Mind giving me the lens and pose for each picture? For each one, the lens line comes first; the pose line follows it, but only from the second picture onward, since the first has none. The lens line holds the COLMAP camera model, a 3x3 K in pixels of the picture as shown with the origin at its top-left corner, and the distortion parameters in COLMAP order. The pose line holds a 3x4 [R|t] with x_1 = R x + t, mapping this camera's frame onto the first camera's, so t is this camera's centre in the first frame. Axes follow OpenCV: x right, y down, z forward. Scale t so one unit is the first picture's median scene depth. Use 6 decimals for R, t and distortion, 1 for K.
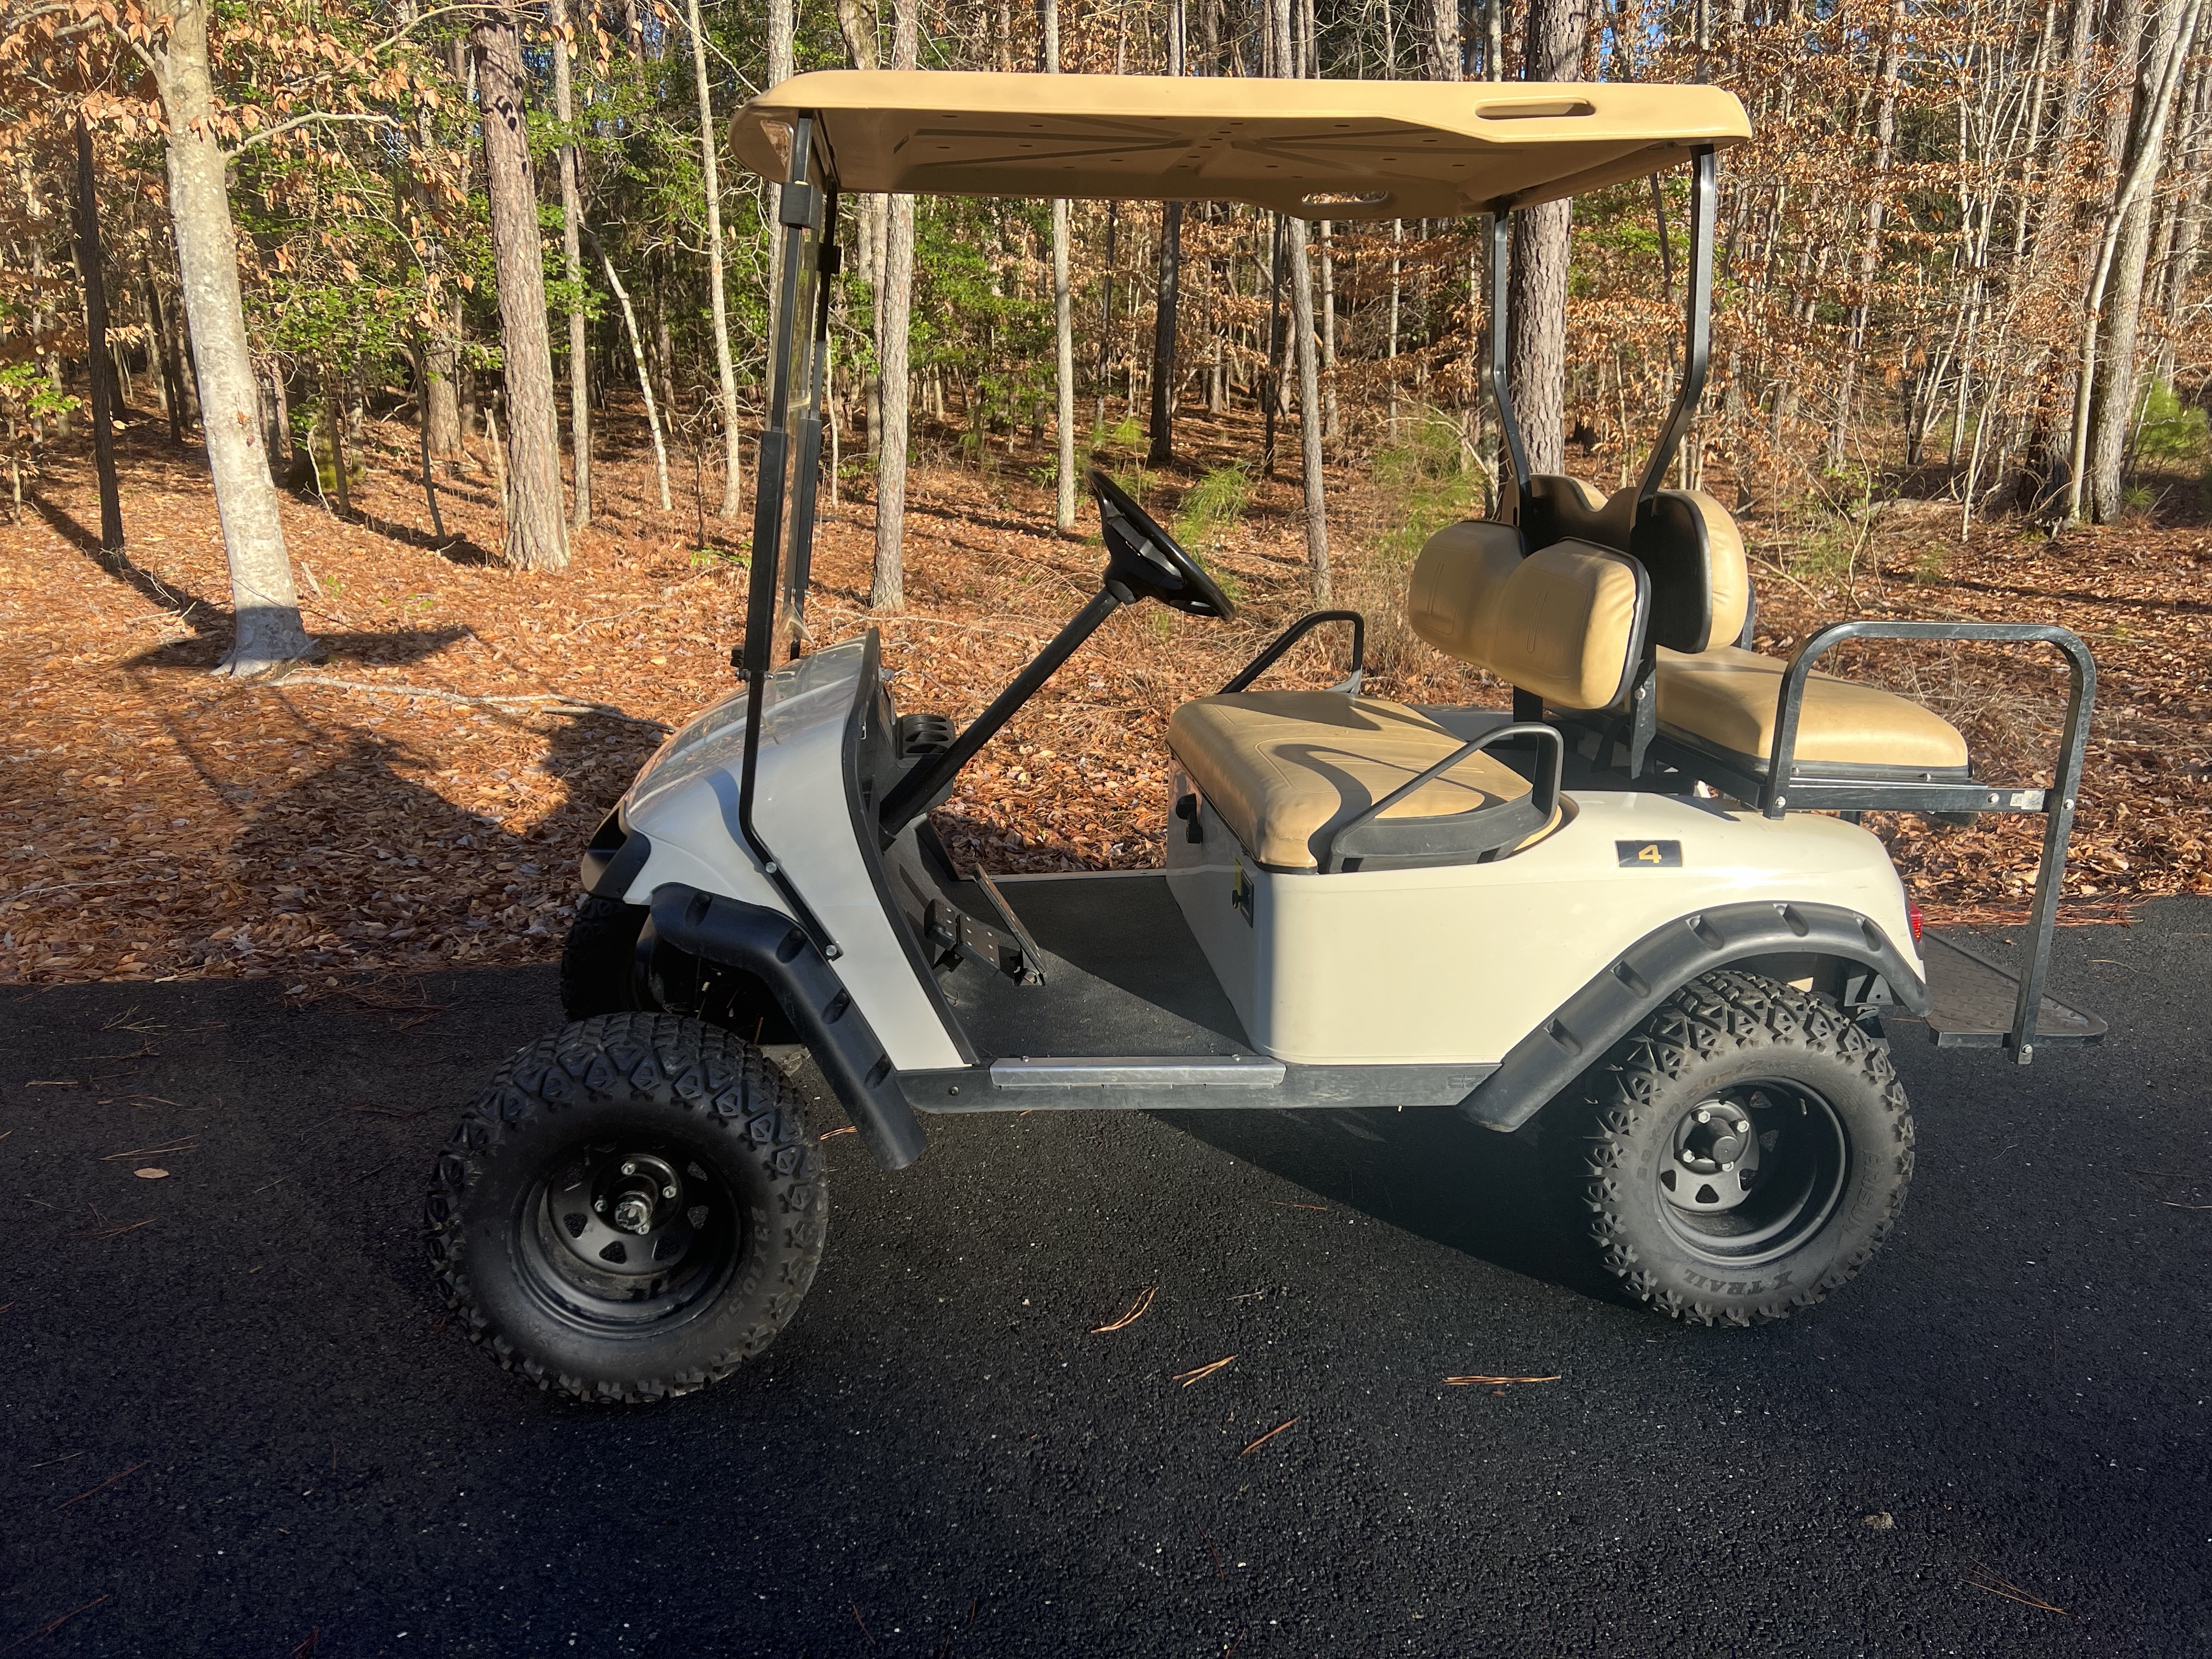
lens RADIAL K [[1686.9, 0, 1123.8], [0, 1686.9, 831.1], [0, 0, 1]] dist [0.007554, 0.037460]
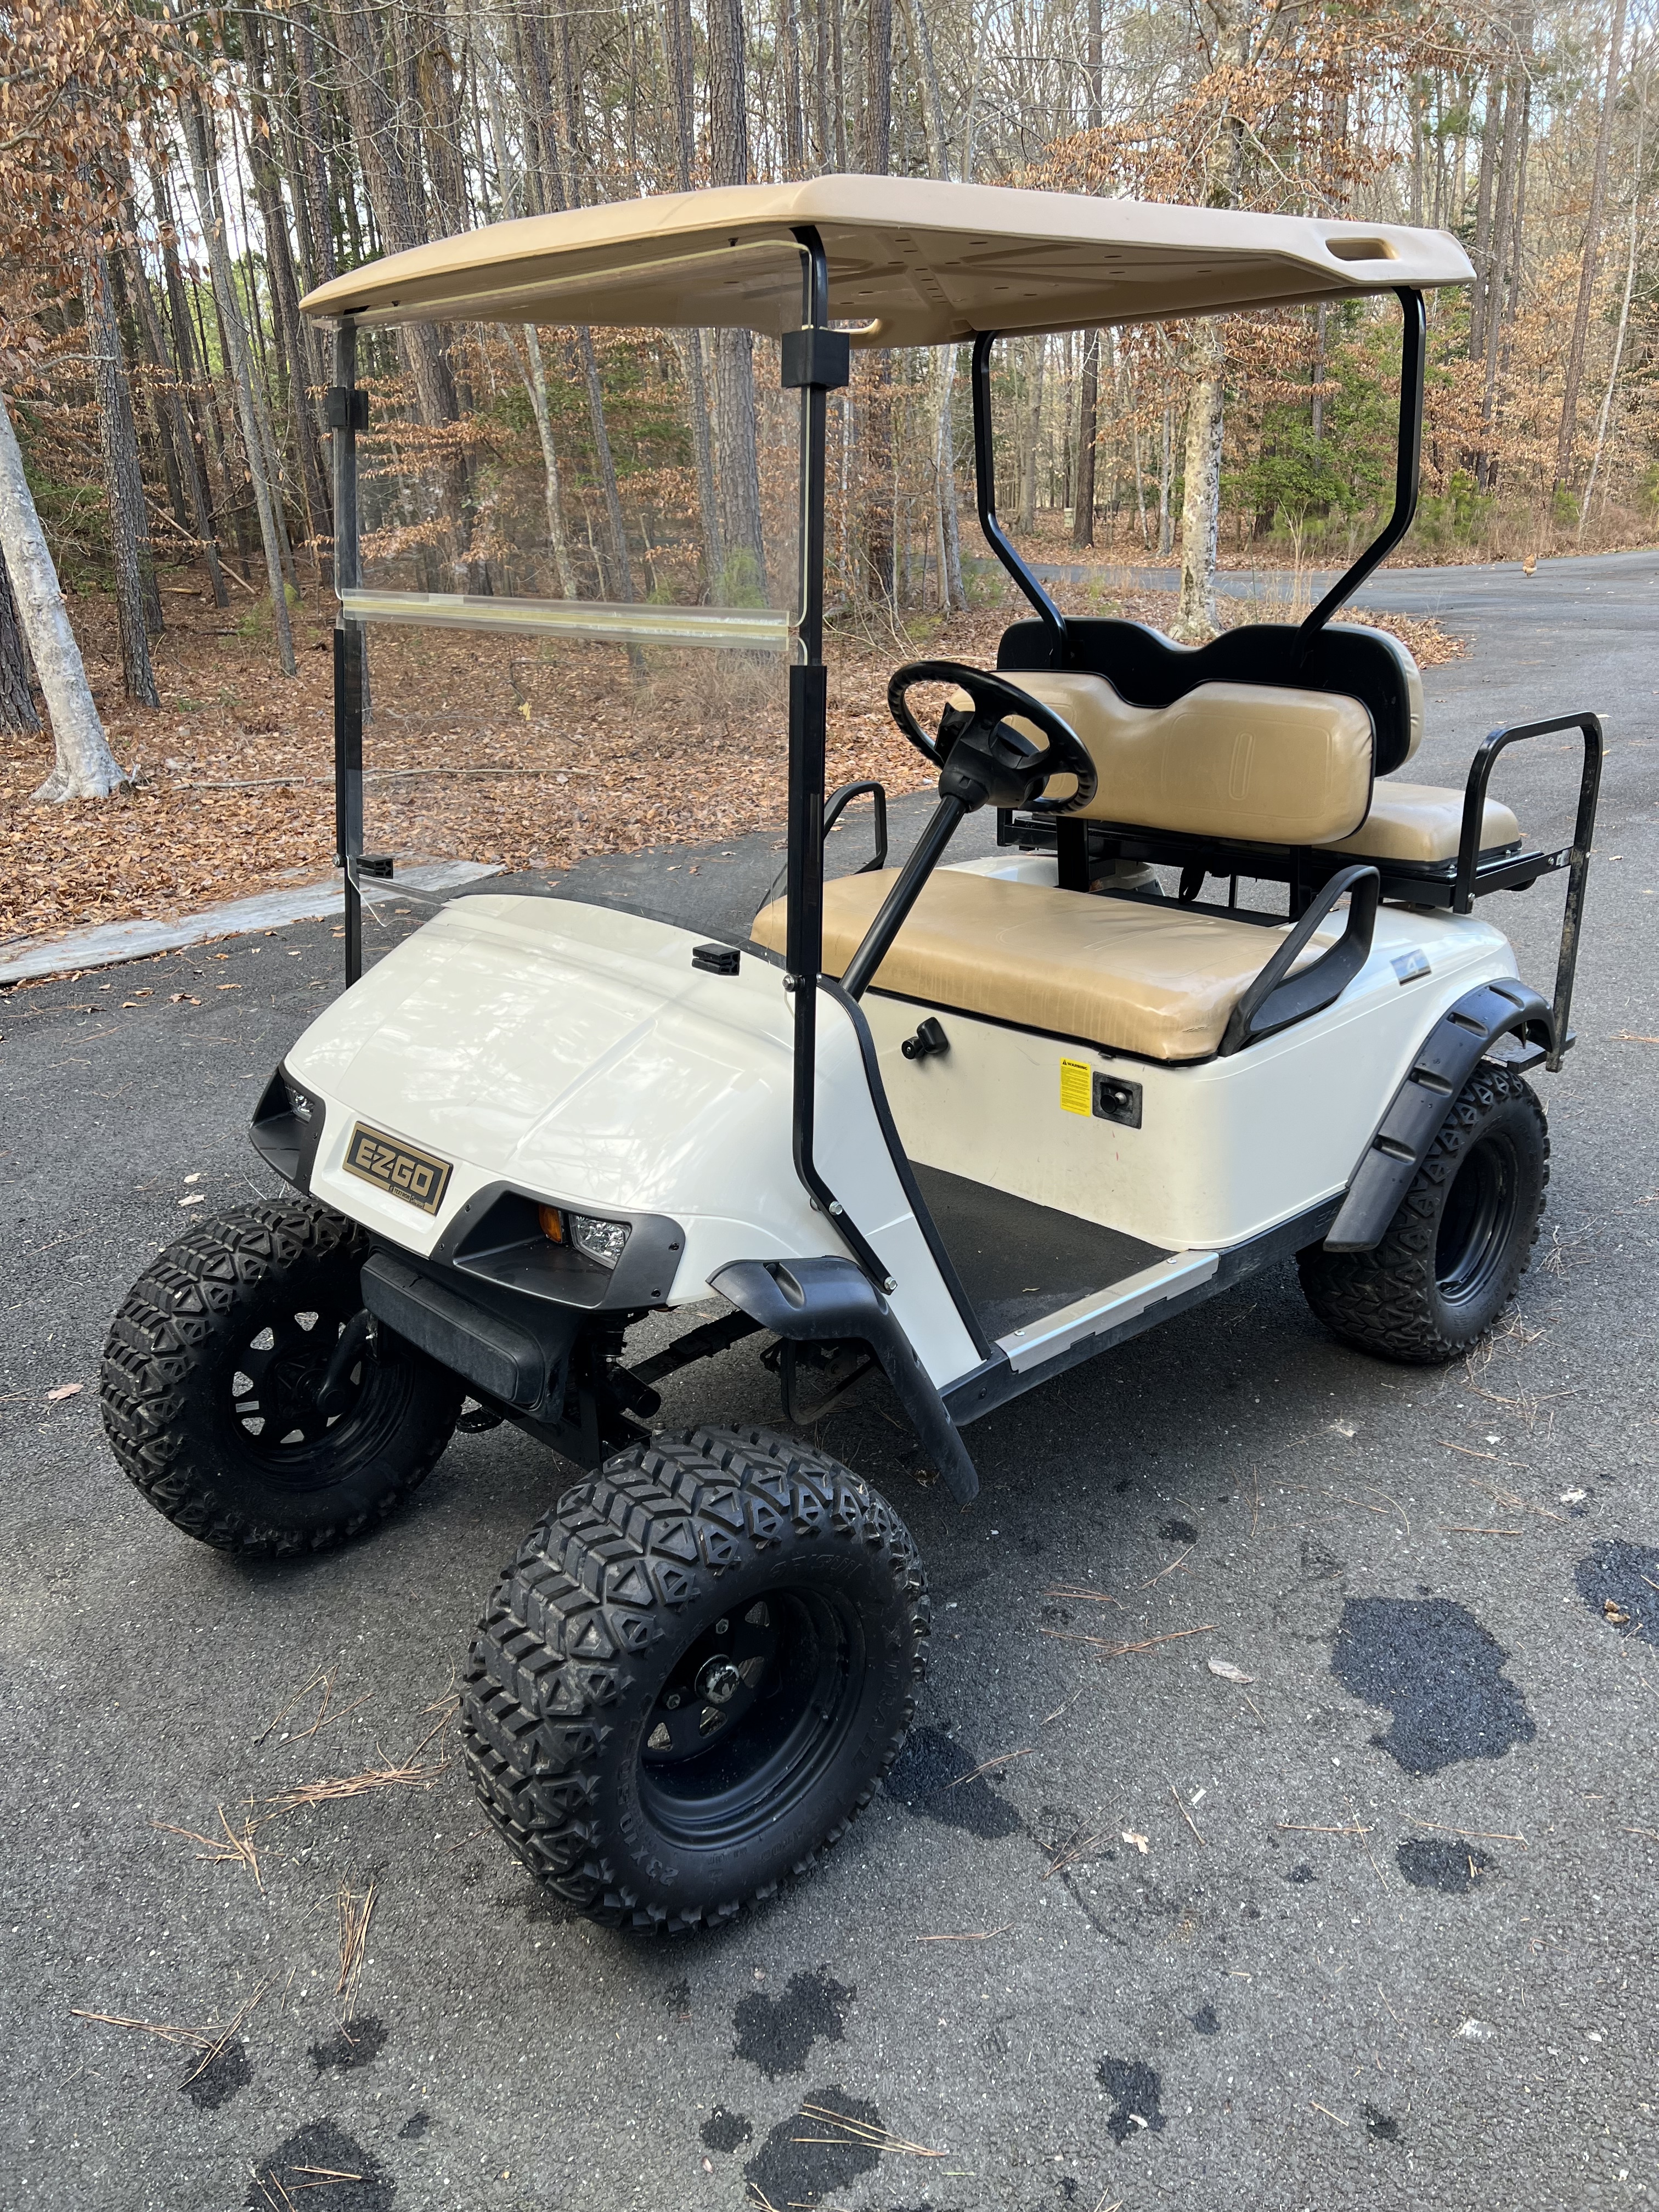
lens RADIAL K [[1670.8, 0, 842.9], [0, 1670.8, 1104.2], [0, 0, 1]] dist [0.055644, -0.077793]
pose [[0.795283, -0.252918, 0.550960, -0.586636], [0.199729, 0.967389, 0.155780, -0.138714], [-0.572392, -0.013846, 0.819863, 0.317441]]
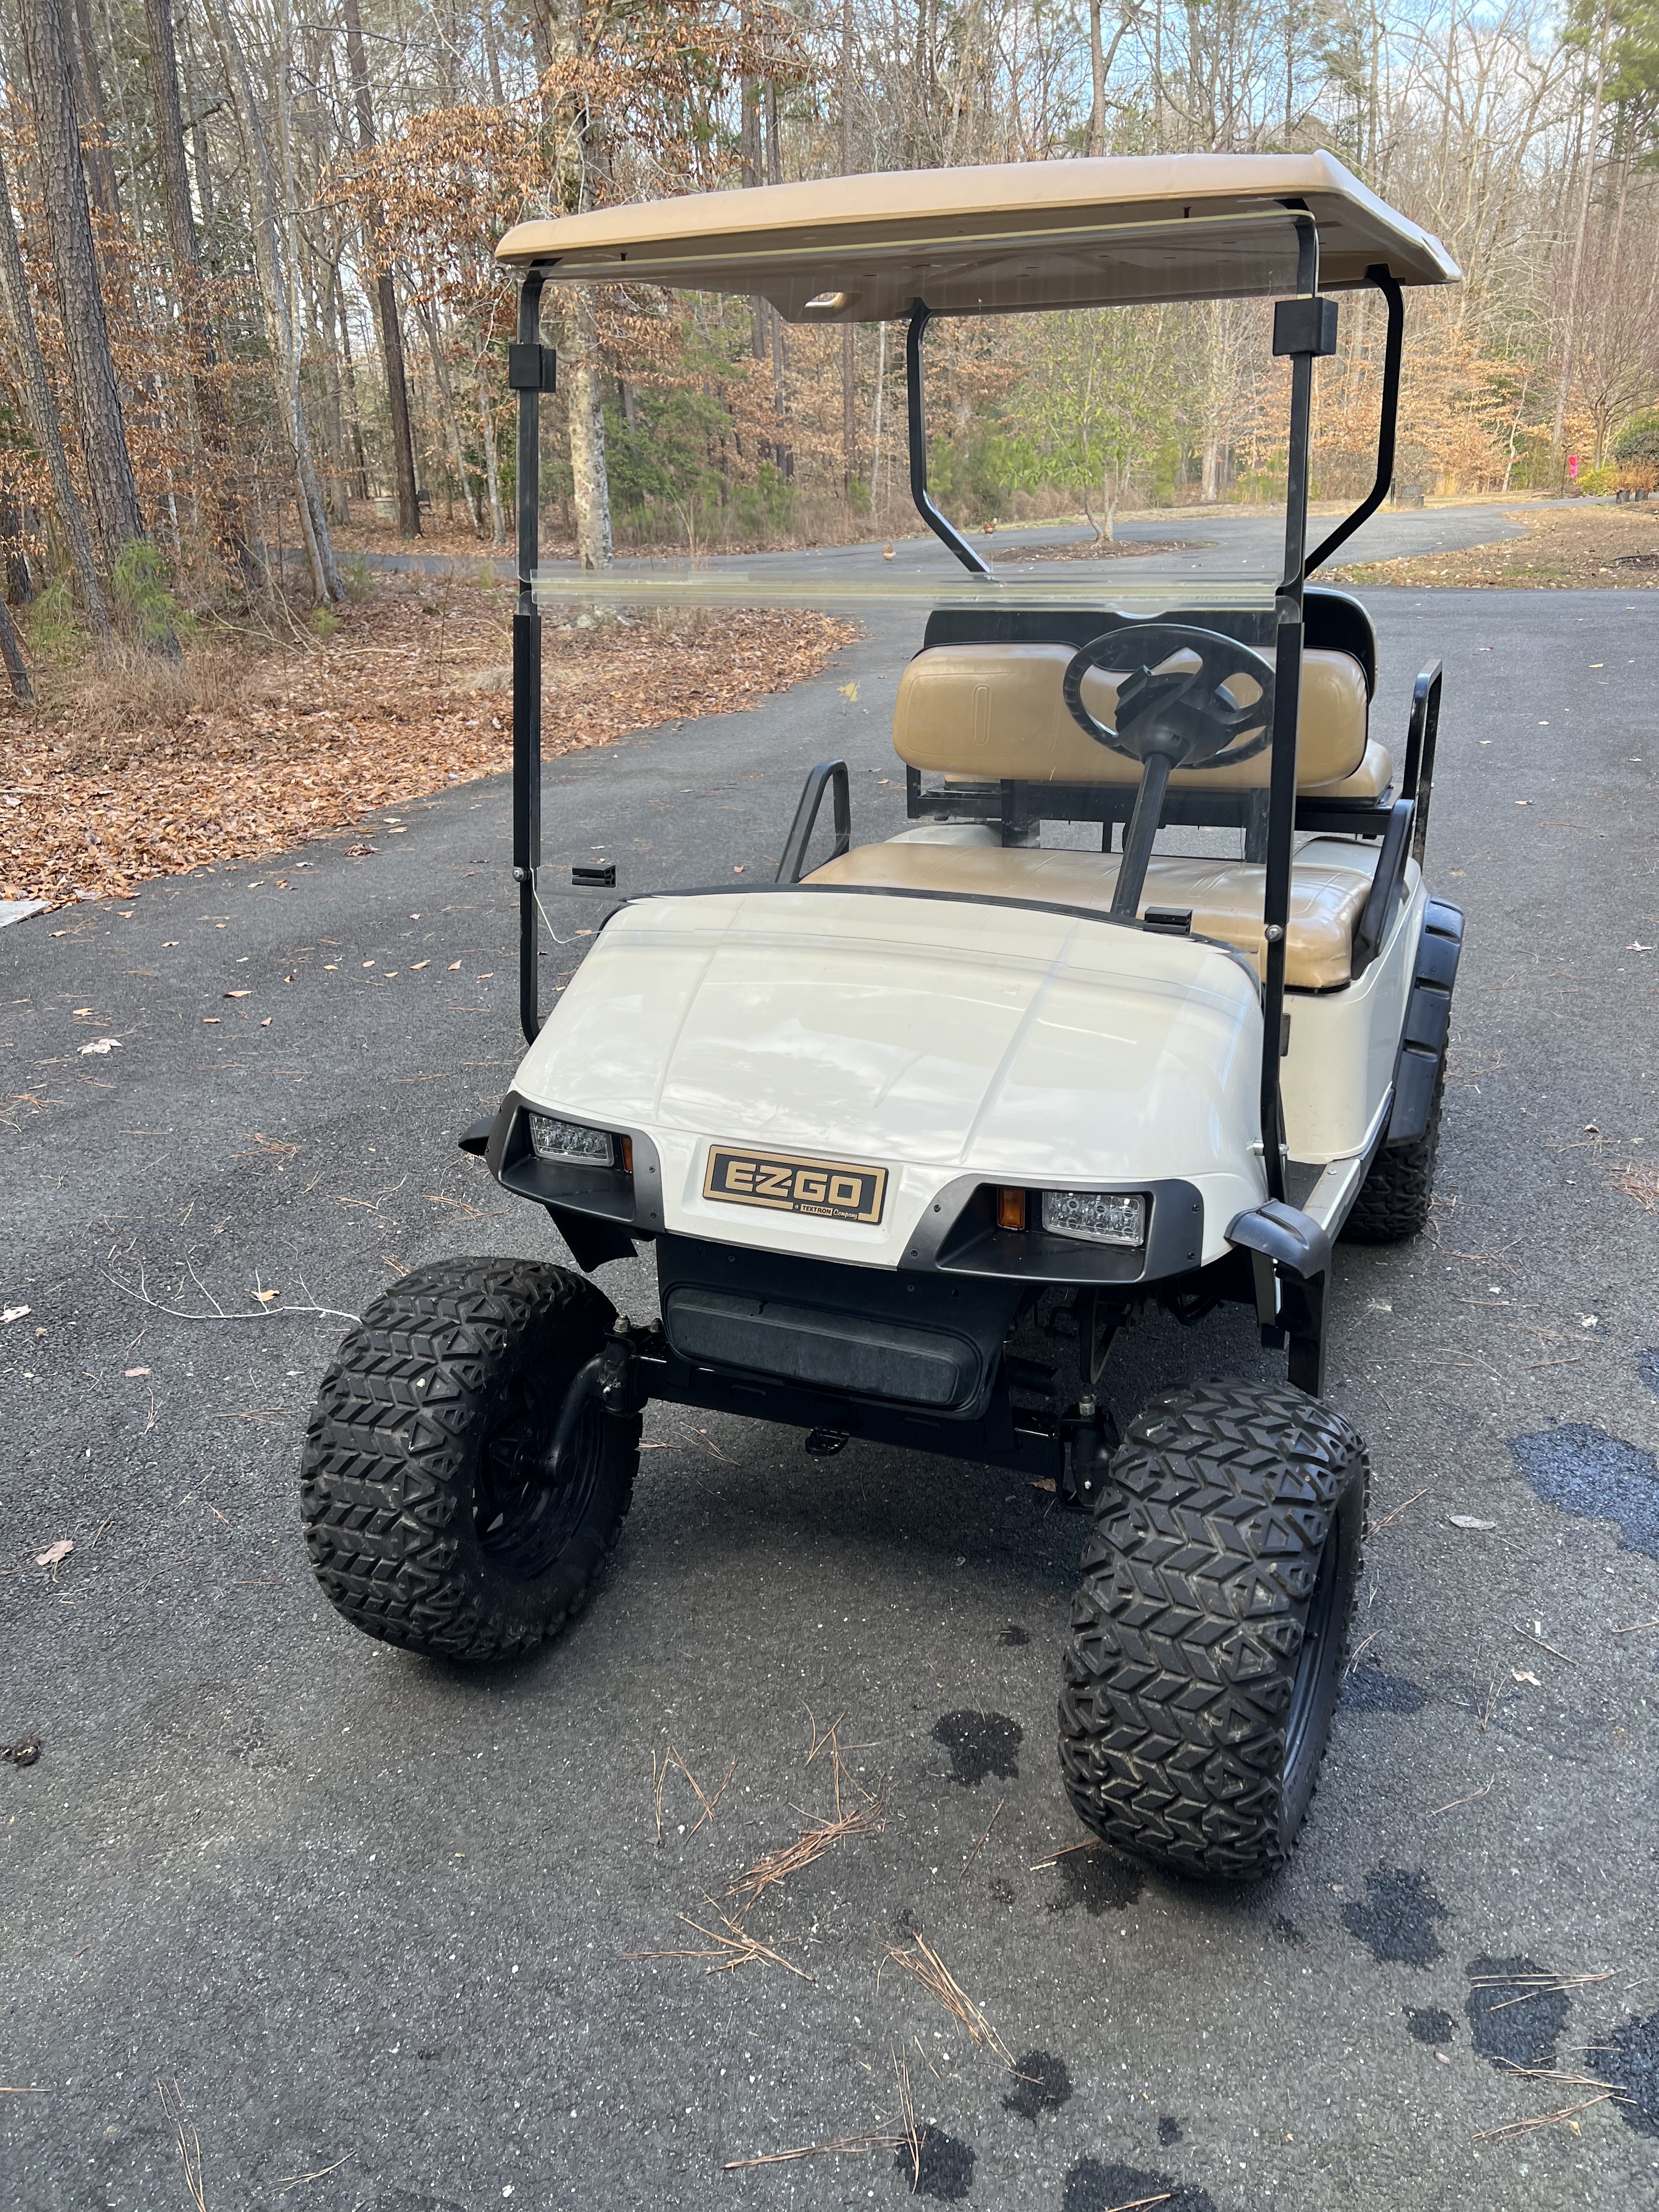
lens RADIAL K [[1670.8, 0, 842.9], [0, 1670.8, 1104.2], [0, 0, 1]] dist [0.055644, -0.077793]
pose [[0.491534, -0.348178, 0.798227, -0.897882], [0.257330, 0.933738, 0.248827, -0.241812], [-0.831971, 0.083101, 0.548560, 0.667626]]
